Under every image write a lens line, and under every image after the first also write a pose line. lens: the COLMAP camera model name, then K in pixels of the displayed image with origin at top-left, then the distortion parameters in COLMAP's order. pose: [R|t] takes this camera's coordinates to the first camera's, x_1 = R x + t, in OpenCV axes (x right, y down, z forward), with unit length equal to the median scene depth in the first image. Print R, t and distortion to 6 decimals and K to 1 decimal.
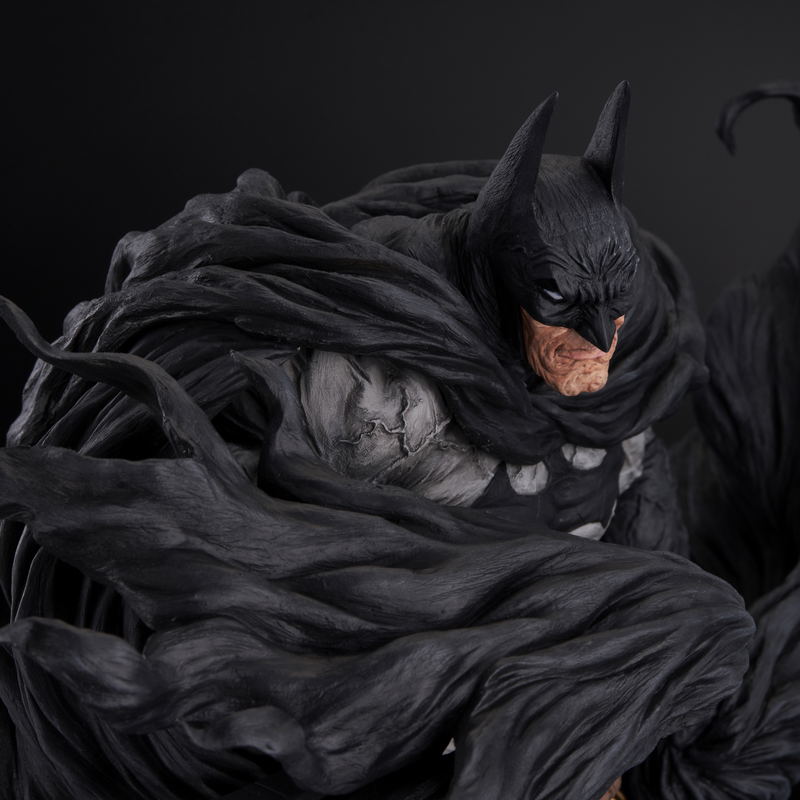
lens RADIAL K [[3156.0, 0, 400.0], [0, 3156.0, 400.0], [0, 0, 1]] dist [0.007740, 0.851558]
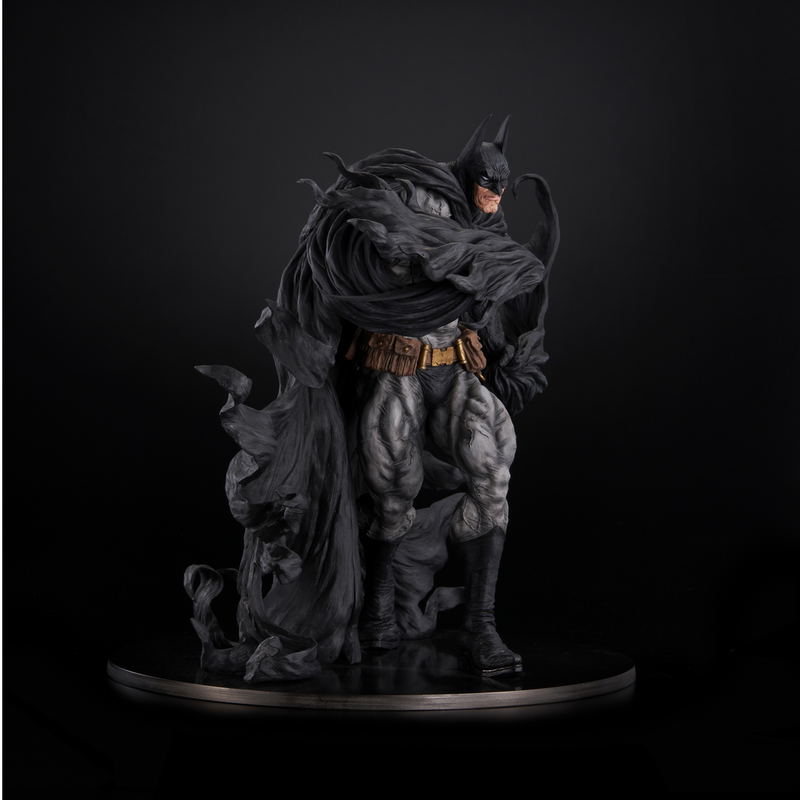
lens RADIAL K [[3156.0, 0, 400.0], [0, 3156.0, 400.0], [0, 0, 1]] dist [0.007740, 0.851558]
pose [[0.985002, 0.073565, 0.156077, -0.551025], [-0.030395, 0.964390, -0.262731, 1.086576], [-0.169847, 0.254047, 0.952162, -2.137404]]
